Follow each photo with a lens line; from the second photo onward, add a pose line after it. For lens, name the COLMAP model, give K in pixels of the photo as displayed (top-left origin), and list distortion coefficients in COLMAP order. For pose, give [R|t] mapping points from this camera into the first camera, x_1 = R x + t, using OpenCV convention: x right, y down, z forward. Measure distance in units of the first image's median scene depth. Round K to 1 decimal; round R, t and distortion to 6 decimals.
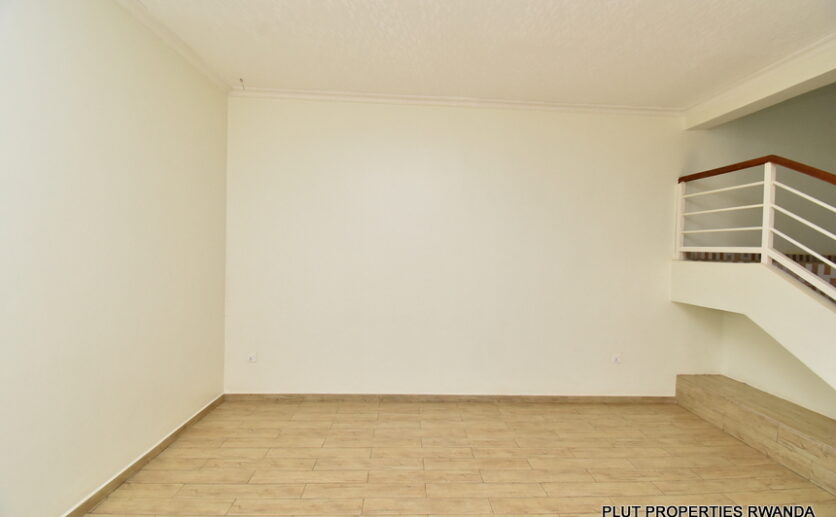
lens RADIAL K [[369.8, 0, 418.3], [0, 369.8, 260.6], [0, 0, 1]] dist [0.014819, -0.022704]
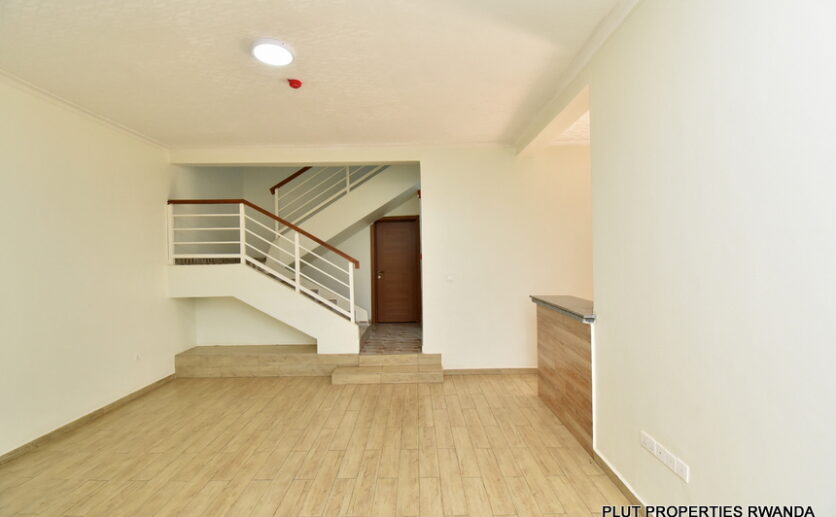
lens RADIAL K [[369.8, 0, 418.3], [0, 369.8, 260.6], [0, 0, 1]] dist [0.014819, -0.022704]
pose [[0.041171, -0.034397, 0.998560, -0.617234], [0.050234, 0.998215, 0.032314, -0.017368], [-0.997889, 0.048831, 0.042825, 0.117124]]
